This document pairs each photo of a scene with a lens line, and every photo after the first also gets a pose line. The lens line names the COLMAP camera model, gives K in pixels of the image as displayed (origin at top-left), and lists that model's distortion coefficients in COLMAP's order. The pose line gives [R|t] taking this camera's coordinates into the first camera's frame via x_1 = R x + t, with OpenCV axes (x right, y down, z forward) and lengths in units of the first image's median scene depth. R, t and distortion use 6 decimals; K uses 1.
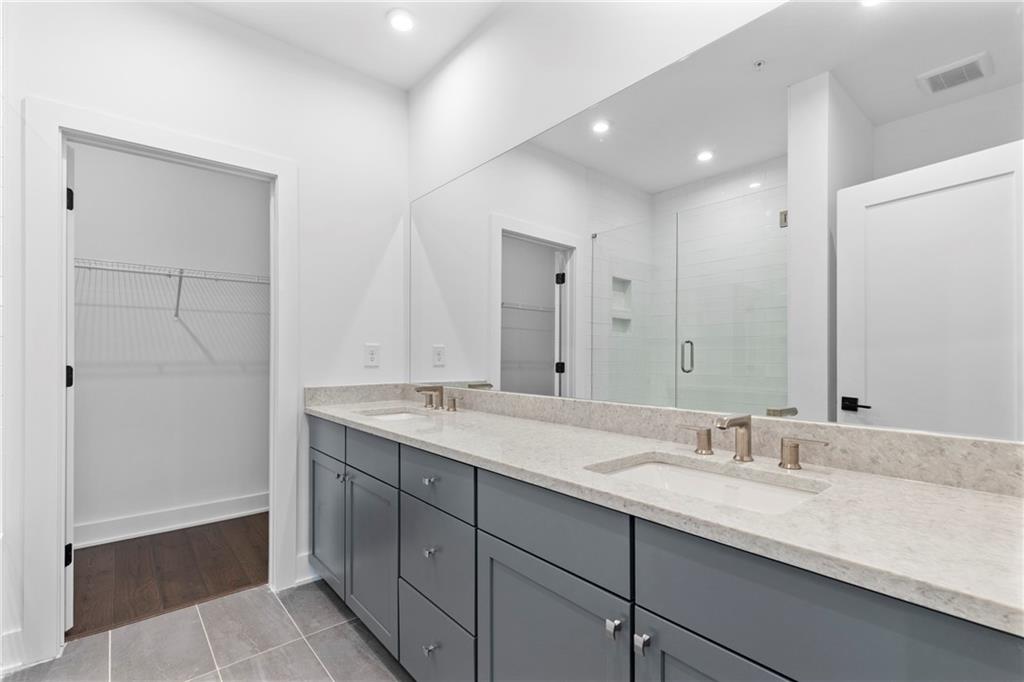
lens RADIAL K [[455.5, 0, 509.2], [0, 455.5, 350.8], [0, 0, 1]] dist [0.005321, -0.000461]
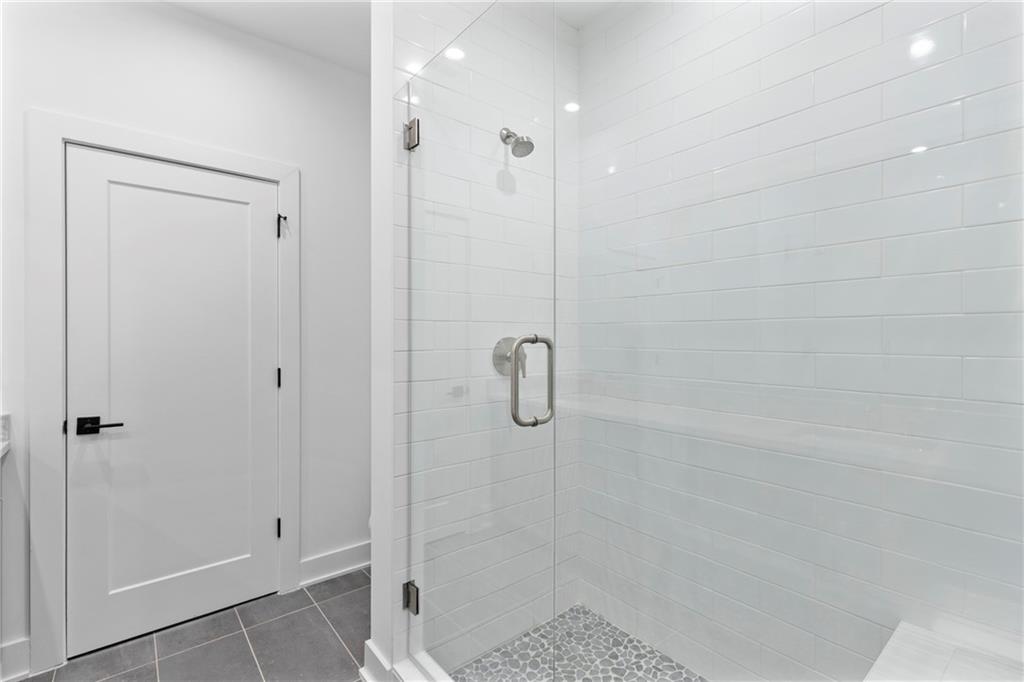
lens RADIAL K [[455.5, 0, 509.2], [0, 455.5, 350.8], [0, 0, 1]] dist [0.005321, -0.000461]
pose [[0.007141, -0.002119, 0.999972, 0.011612], [0.003127, 0.999993, 0.002096, -0.003730], [-0.999970, 0.003112, 0.007148, 0.317887]]
